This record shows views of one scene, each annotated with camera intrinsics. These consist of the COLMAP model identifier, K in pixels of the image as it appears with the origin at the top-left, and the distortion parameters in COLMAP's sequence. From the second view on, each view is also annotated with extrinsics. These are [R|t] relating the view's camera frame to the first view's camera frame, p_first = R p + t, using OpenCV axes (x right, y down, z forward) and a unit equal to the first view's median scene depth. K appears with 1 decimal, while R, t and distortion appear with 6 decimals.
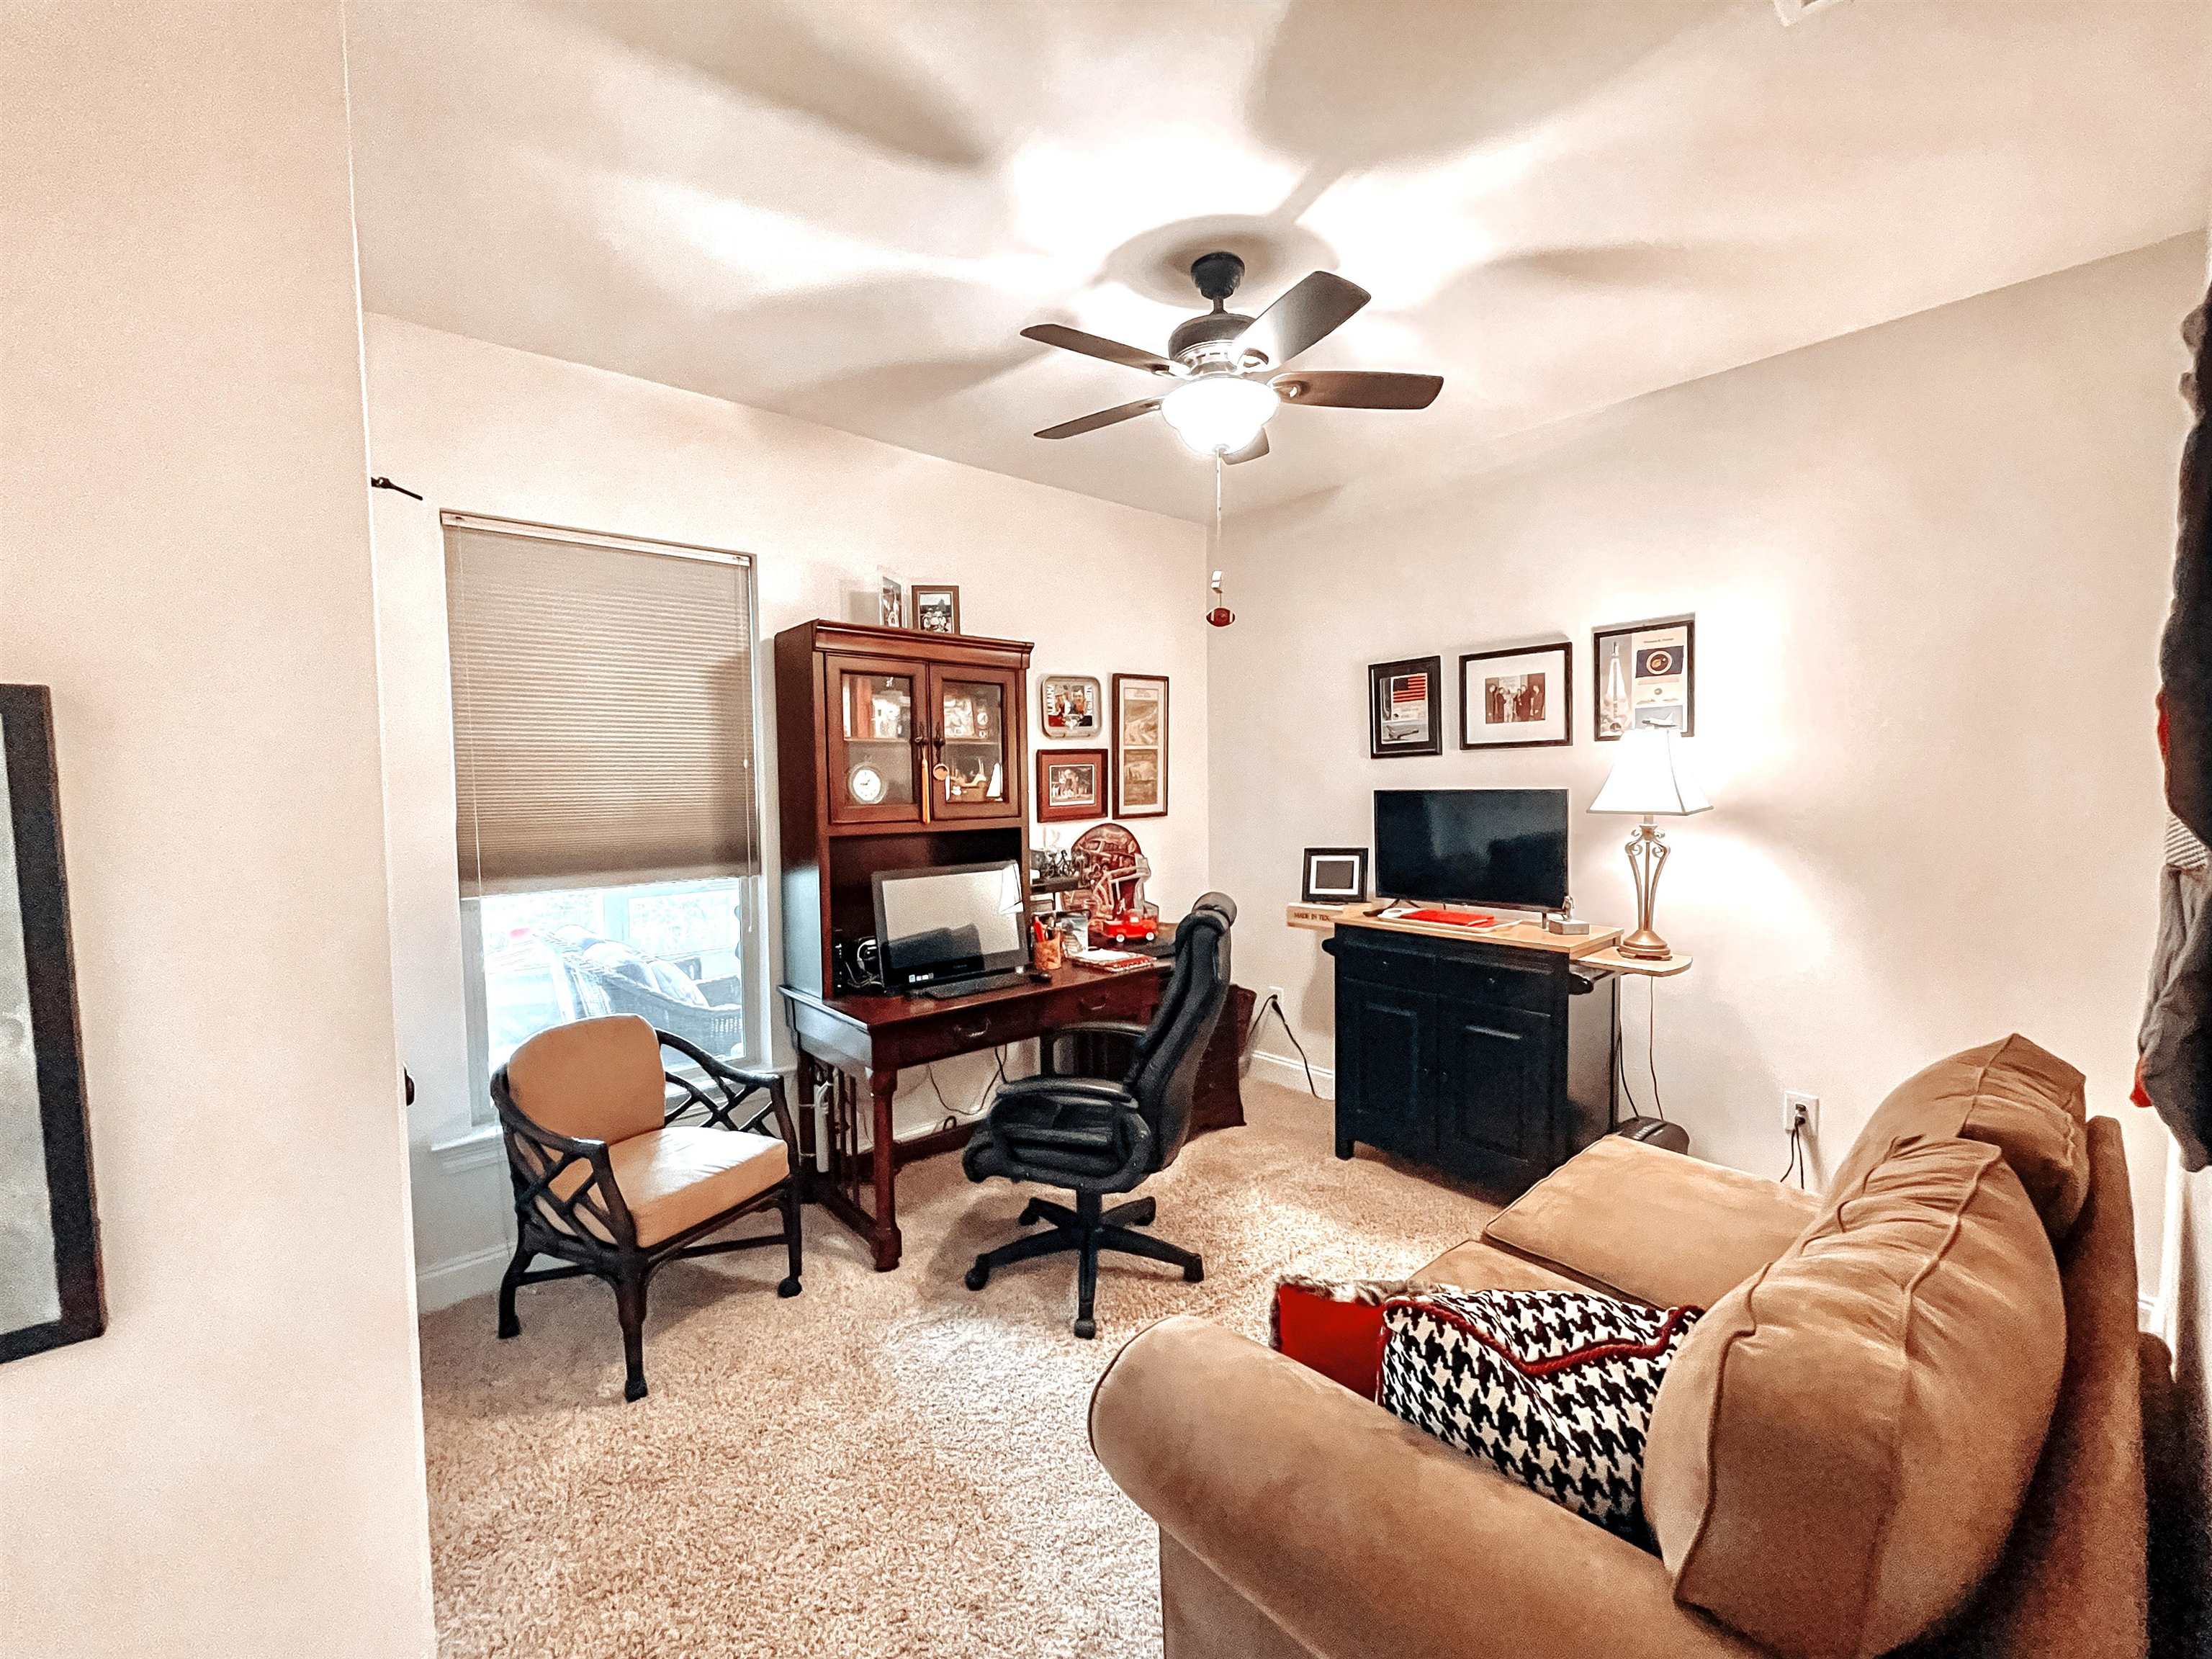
lens RADIAL K [[887.0, 0, 1101.0], [0, 887.0, 827.0], [0, 0, 1]] dist [-0.003505, -0.000182]
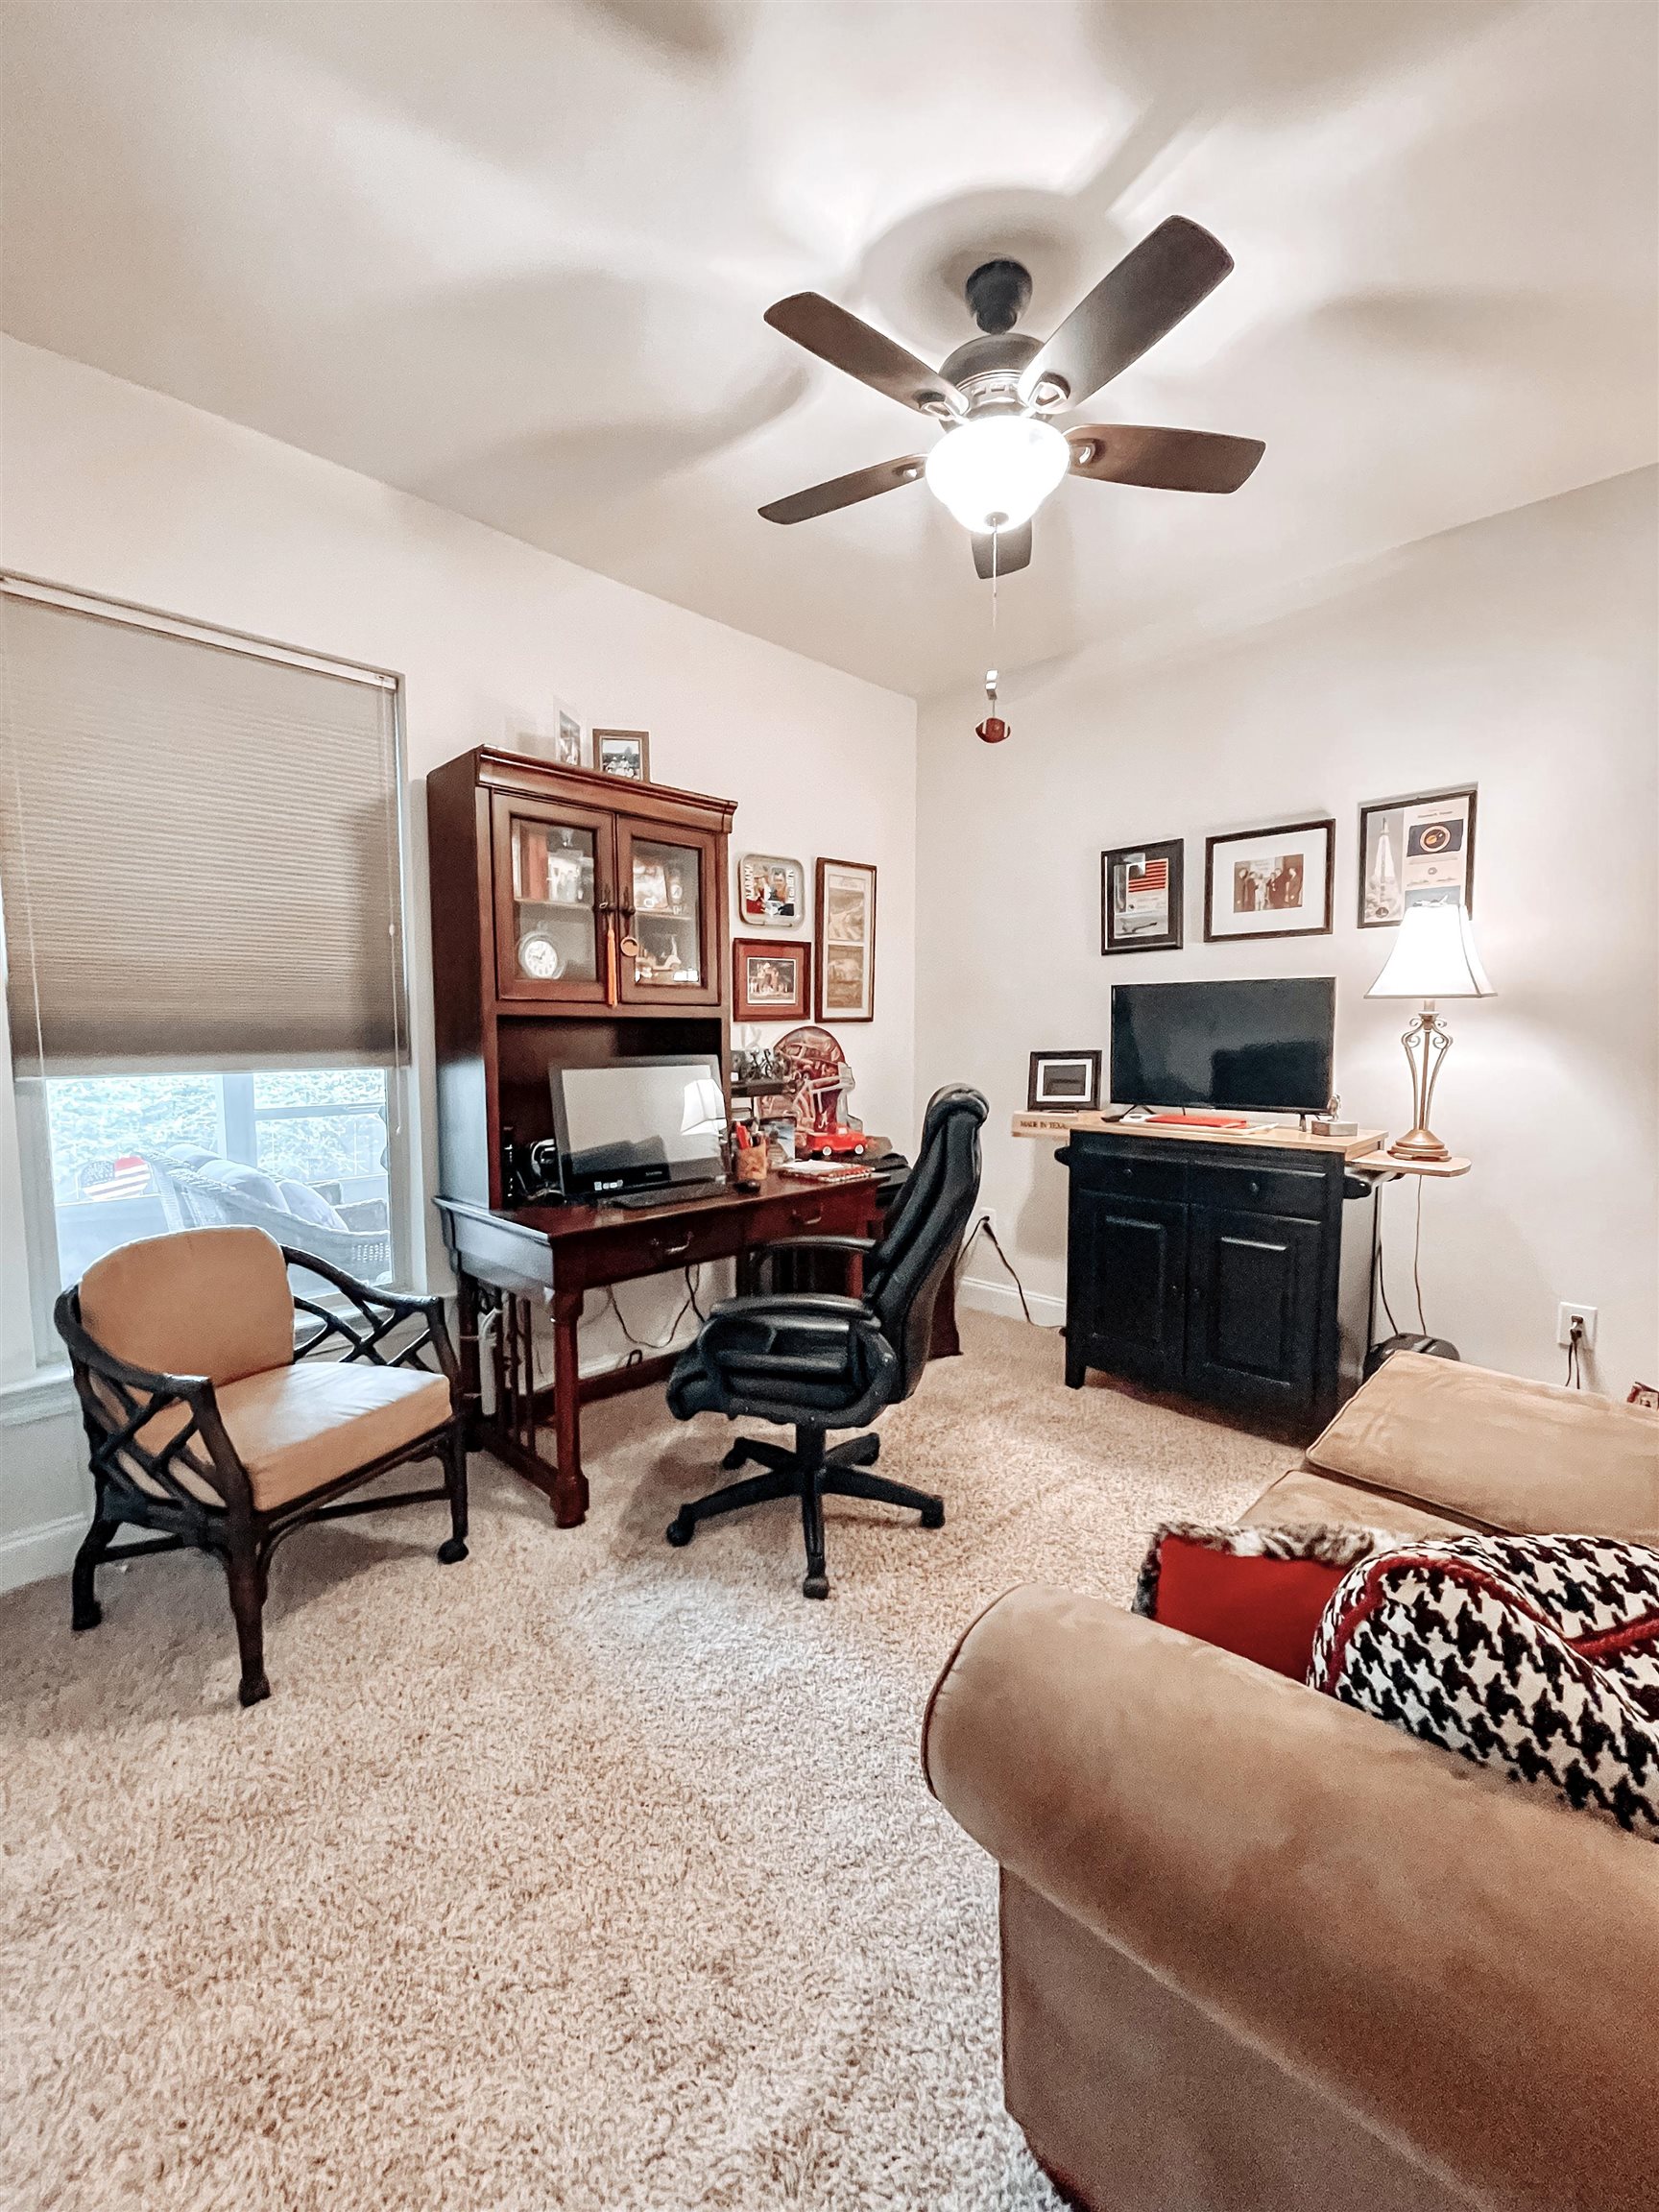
lens RADIAL K [[887.0, 0, 834.6], [0, 887.0, 1103.8], [0, 0, 1]] dist [-0.003505, -0.000182]
pose [[0.996381, 0.005464, 0.084823, -0.073198], [-0.008288, 0.999422, 0.032975, 0.076302], [-0.084593, -0.033559, 0.995850, 0.170699]]
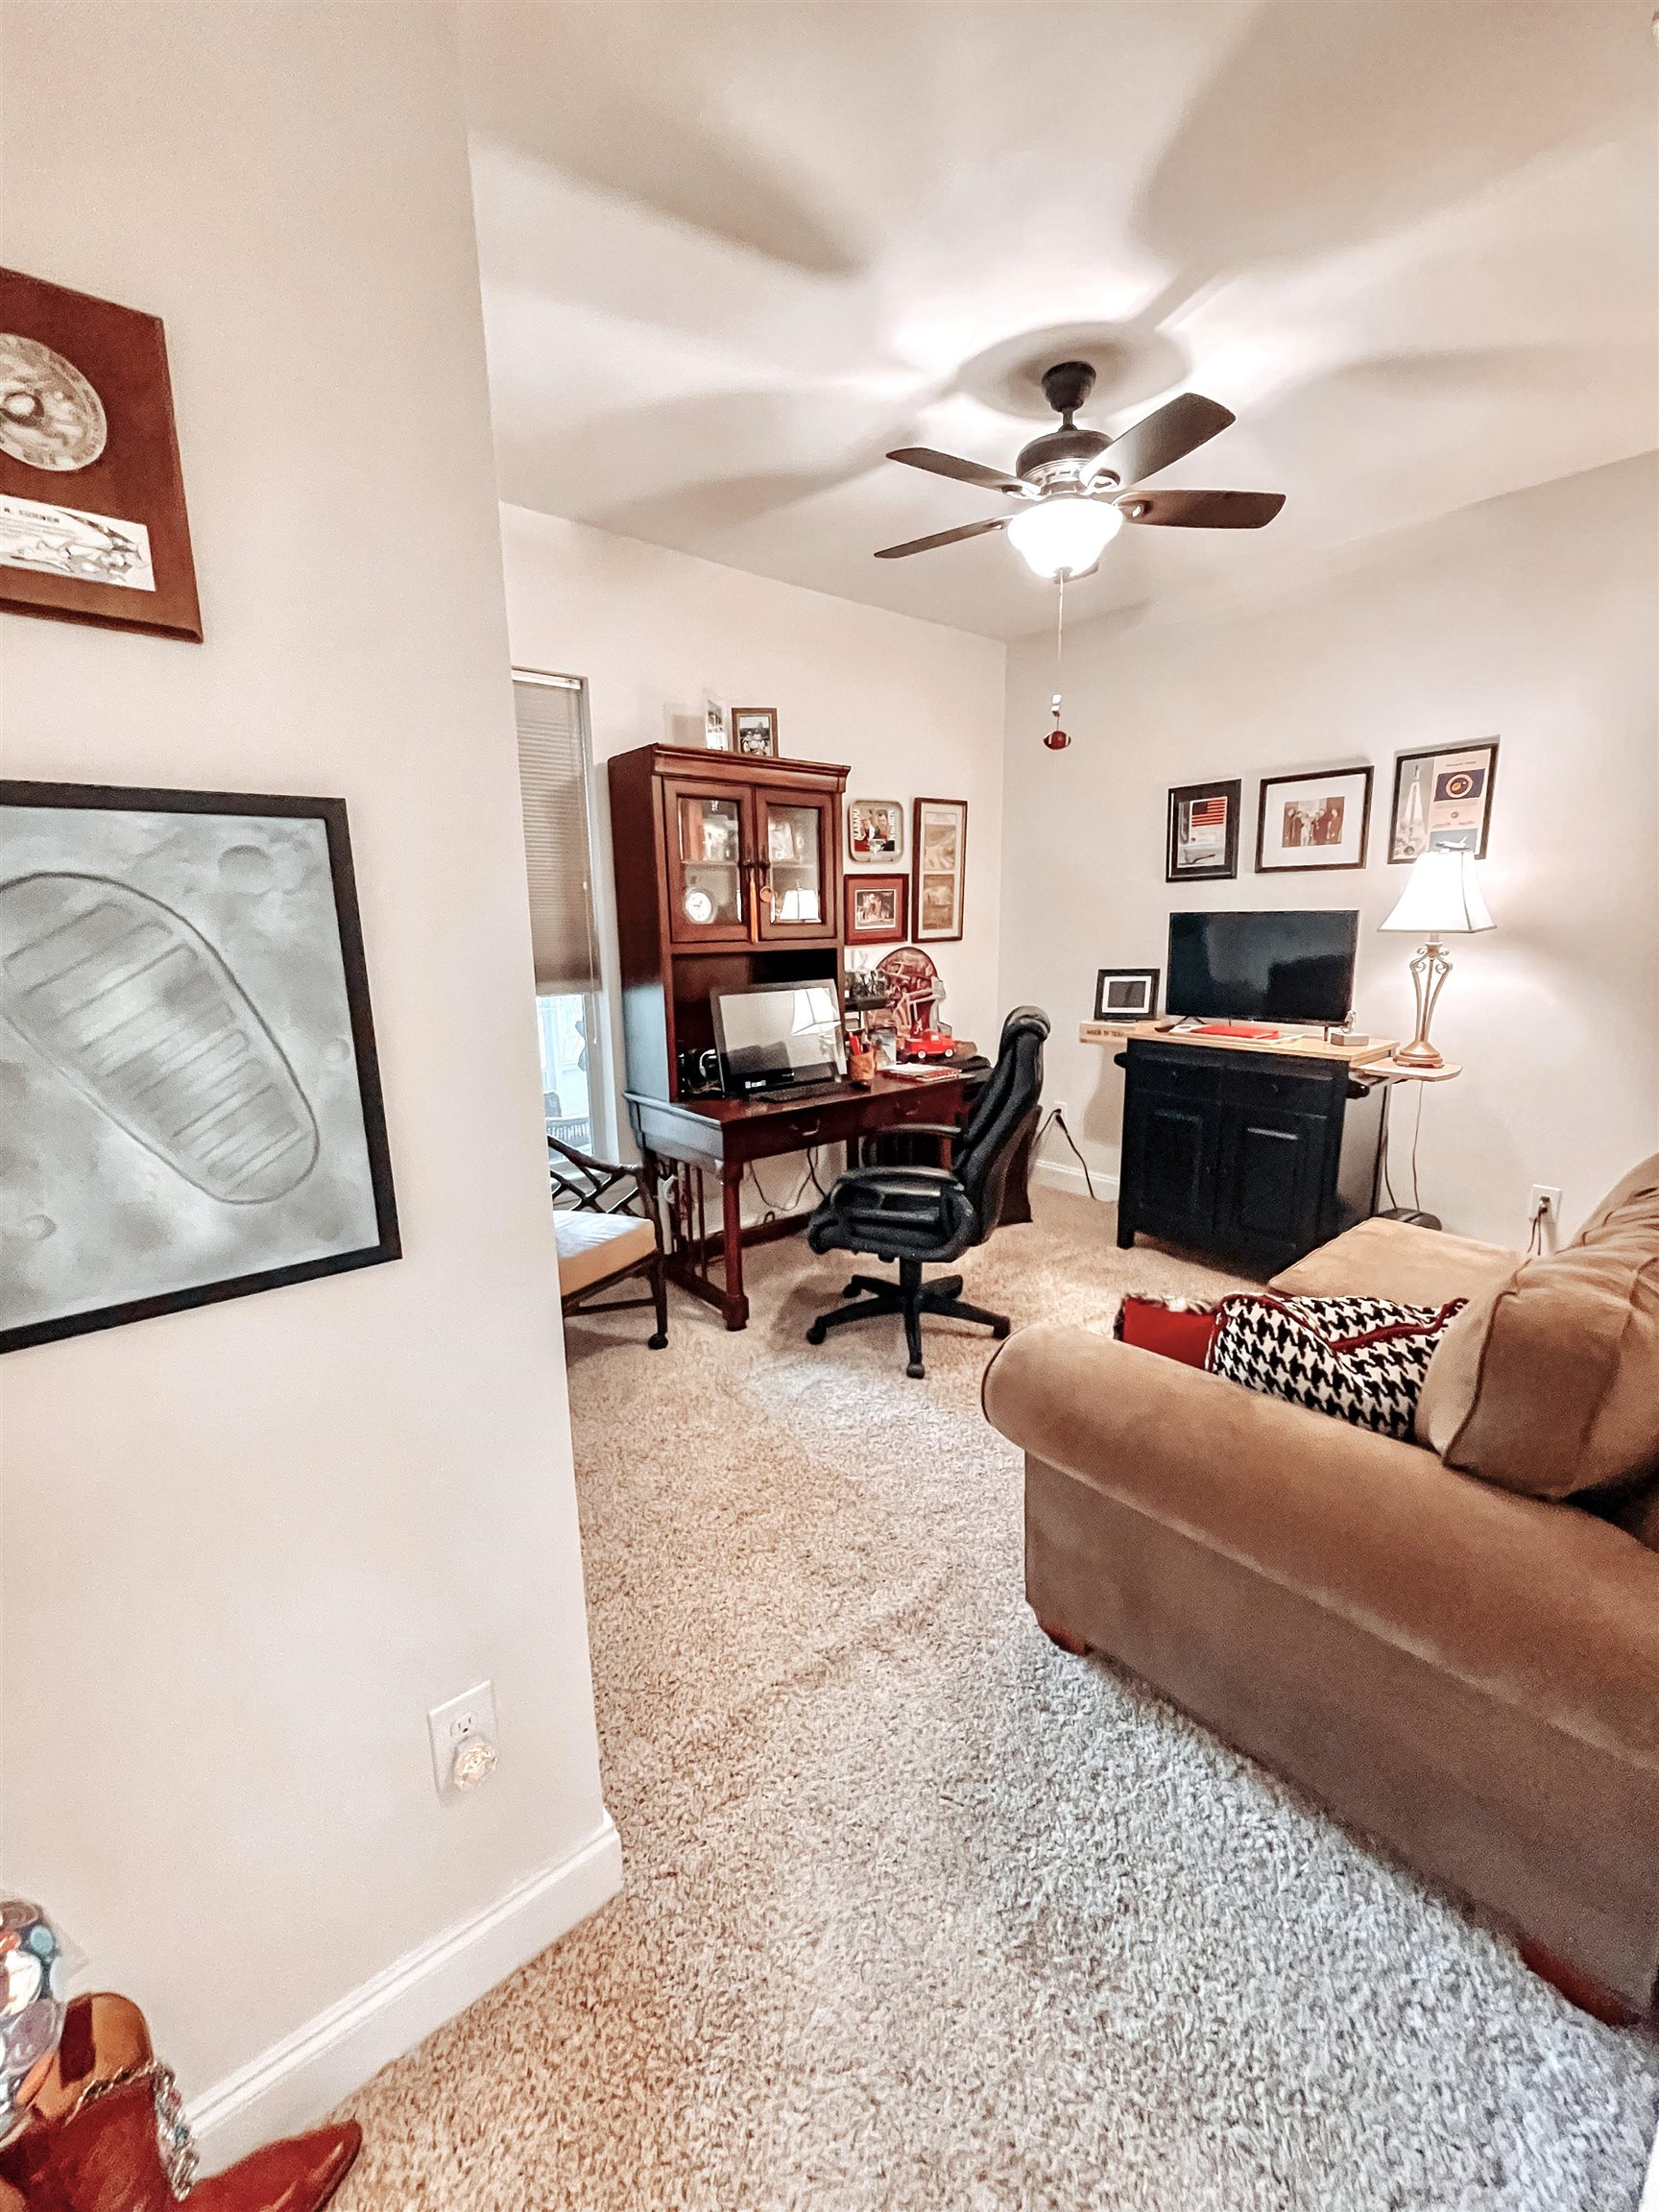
lens RADIAL K [[887.0, 0, 837.3], [0, 887.0, 1099.7], [0, 0, 1]] dist [-0.003505, -0.000182]
pose [[0.999935, 0.002372, -0.011131, -0.108288], [-0.000633, 0.988111, 0.153742, 0.023838], [0.011364, -0.153725, 0.988048, -0.114671]]
